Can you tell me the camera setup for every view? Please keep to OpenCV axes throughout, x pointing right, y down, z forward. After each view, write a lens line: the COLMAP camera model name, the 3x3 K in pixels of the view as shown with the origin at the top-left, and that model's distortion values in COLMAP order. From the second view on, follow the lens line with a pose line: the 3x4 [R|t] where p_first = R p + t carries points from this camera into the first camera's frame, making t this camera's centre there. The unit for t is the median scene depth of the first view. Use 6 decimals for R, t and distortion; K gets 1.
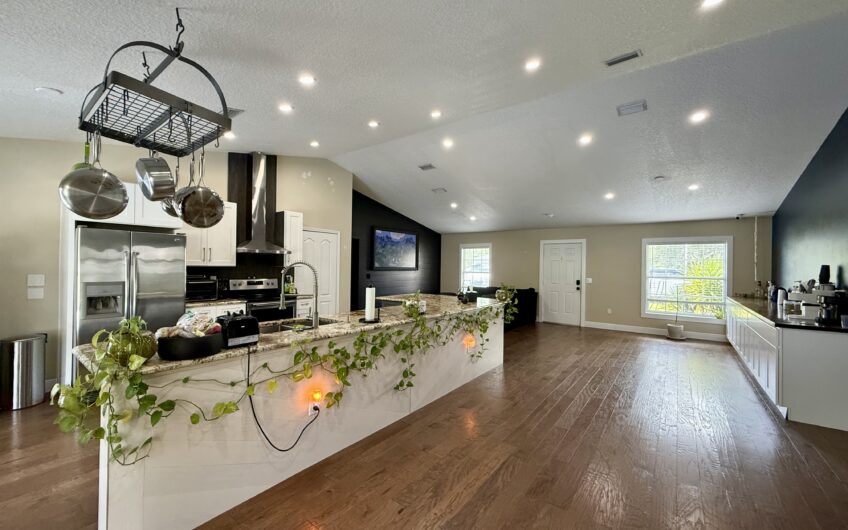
lens RADIAL K [[338.5, 0, 420.5], [0, 338.5, 263.4], [0, 0, 1]] dist [0.000688, 0.000027]
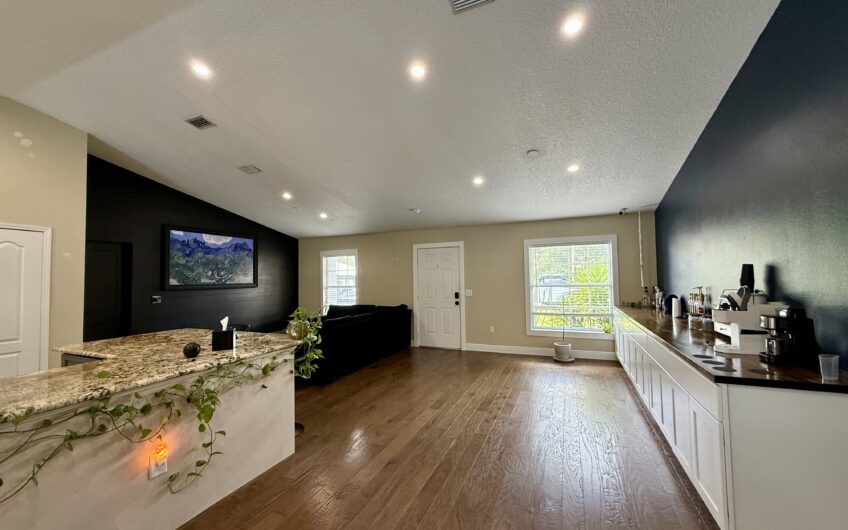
lens RADIAL K [[338.5, 0, 420.5], [0, 338.5, 263.4], [0, 0, 1]] dist [0.000688, 0.000027]
pose [[0.971229, -0.021142, 0.237209, 0.232109], [0.029386, 0.999079, -0.031271, 0.003253], [-0.236330, 0.037341, 0.970955, 0.283023]]
